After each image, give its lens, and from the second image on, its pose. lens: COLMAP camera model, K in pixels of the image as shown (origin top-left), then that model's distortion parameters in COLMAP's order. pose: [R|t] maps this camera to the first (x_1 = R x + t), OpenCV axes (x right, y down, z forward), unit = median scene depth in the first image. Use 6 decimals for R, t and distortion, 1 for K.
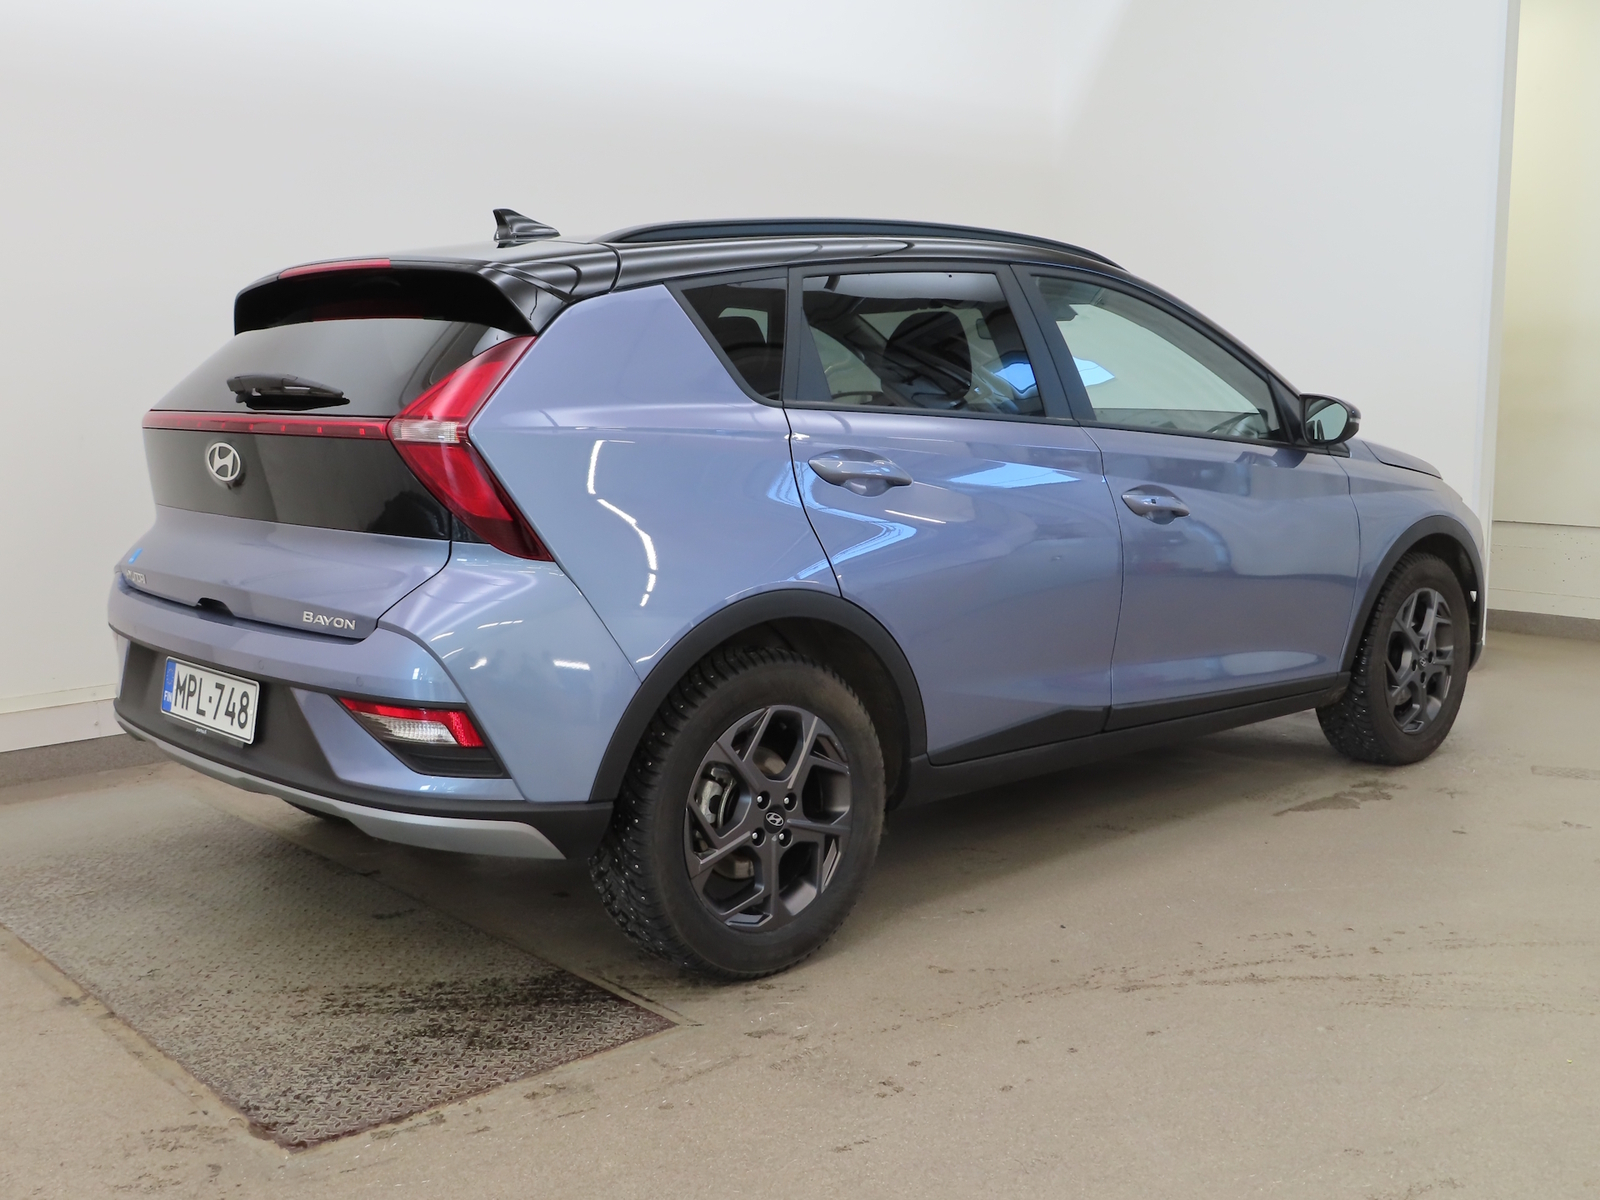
lens RADIAL K [[1834.3, 0, 800.0], [0, 1834.3, 598.1], [0, 0, 1]] dist [-0.004996, 0.000000]
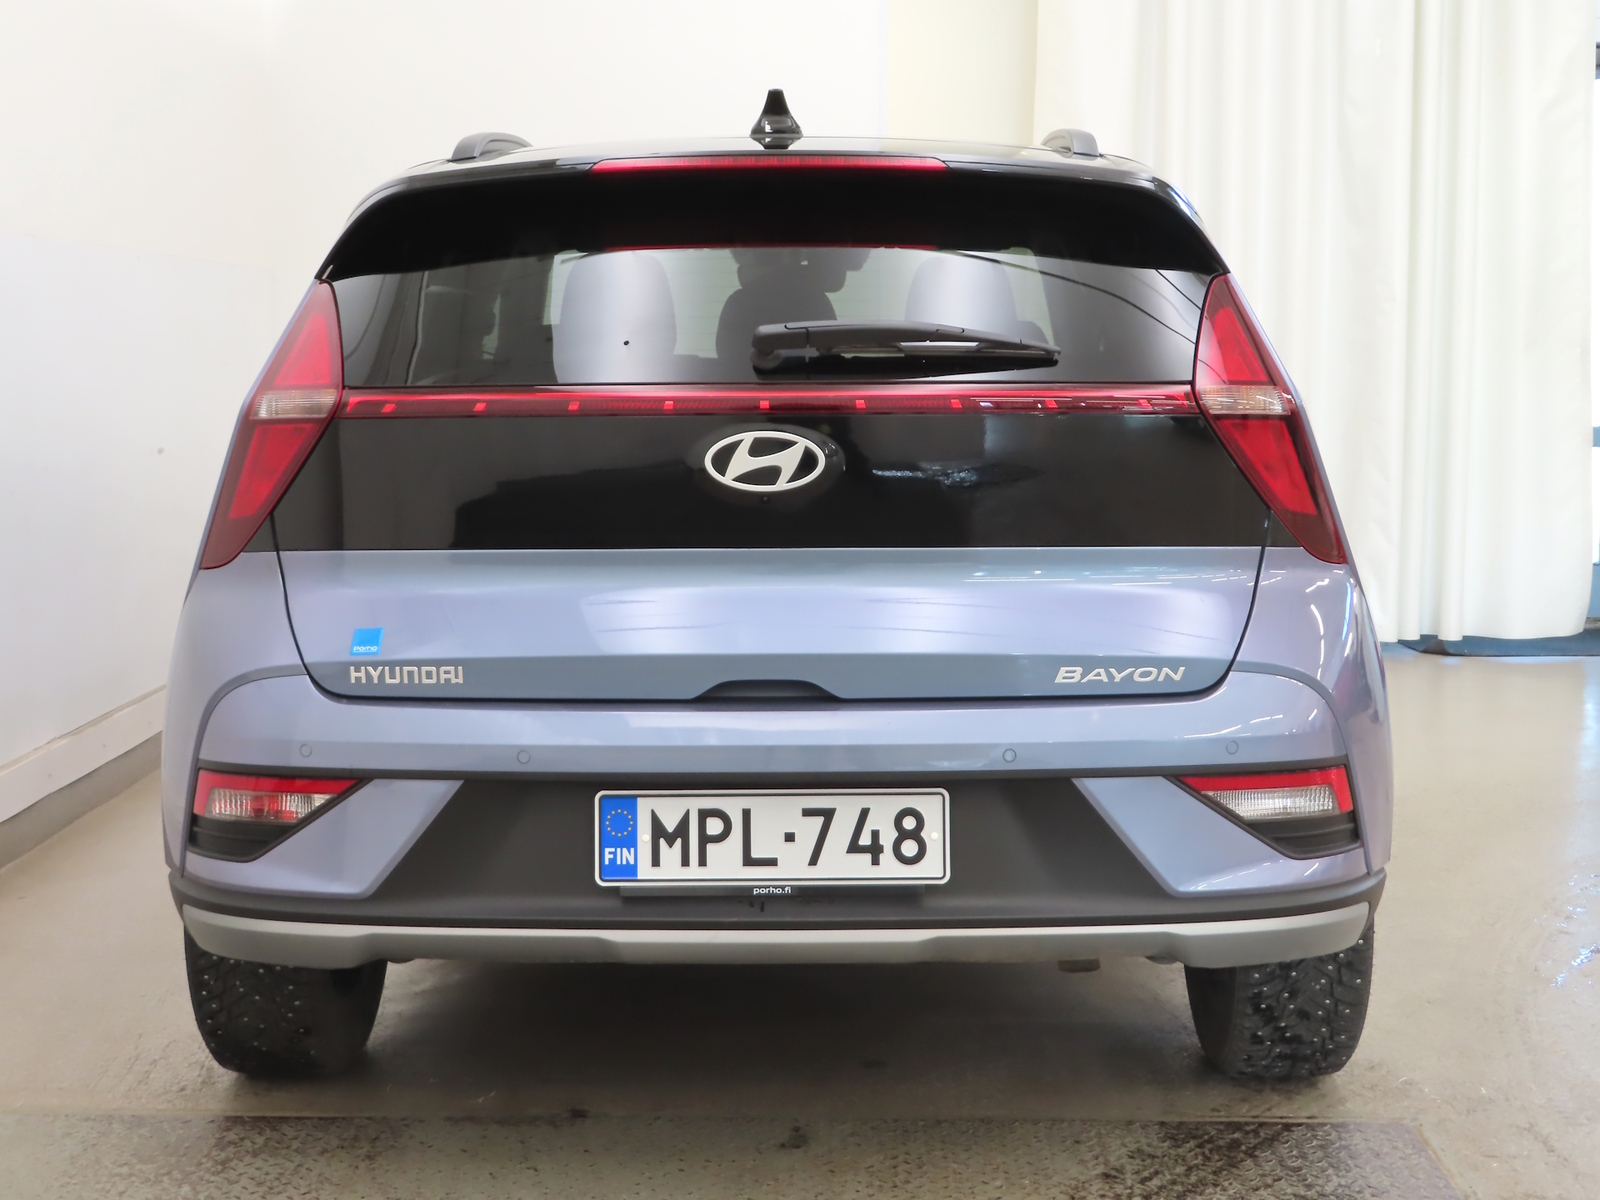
lens RADIAL K [[1917.7, 0, 800.1], [0, 1917.7, 601.7], [0, 0, 1]] dist [-0.015752, 0.000000]
pose [[0.664154, -0.069966, 0.744315, -0.824926], [0.099329, 0.995043, 0.004903, -0.028856], [-0.740968, 0.070676, 0.667811, 0.565961]]
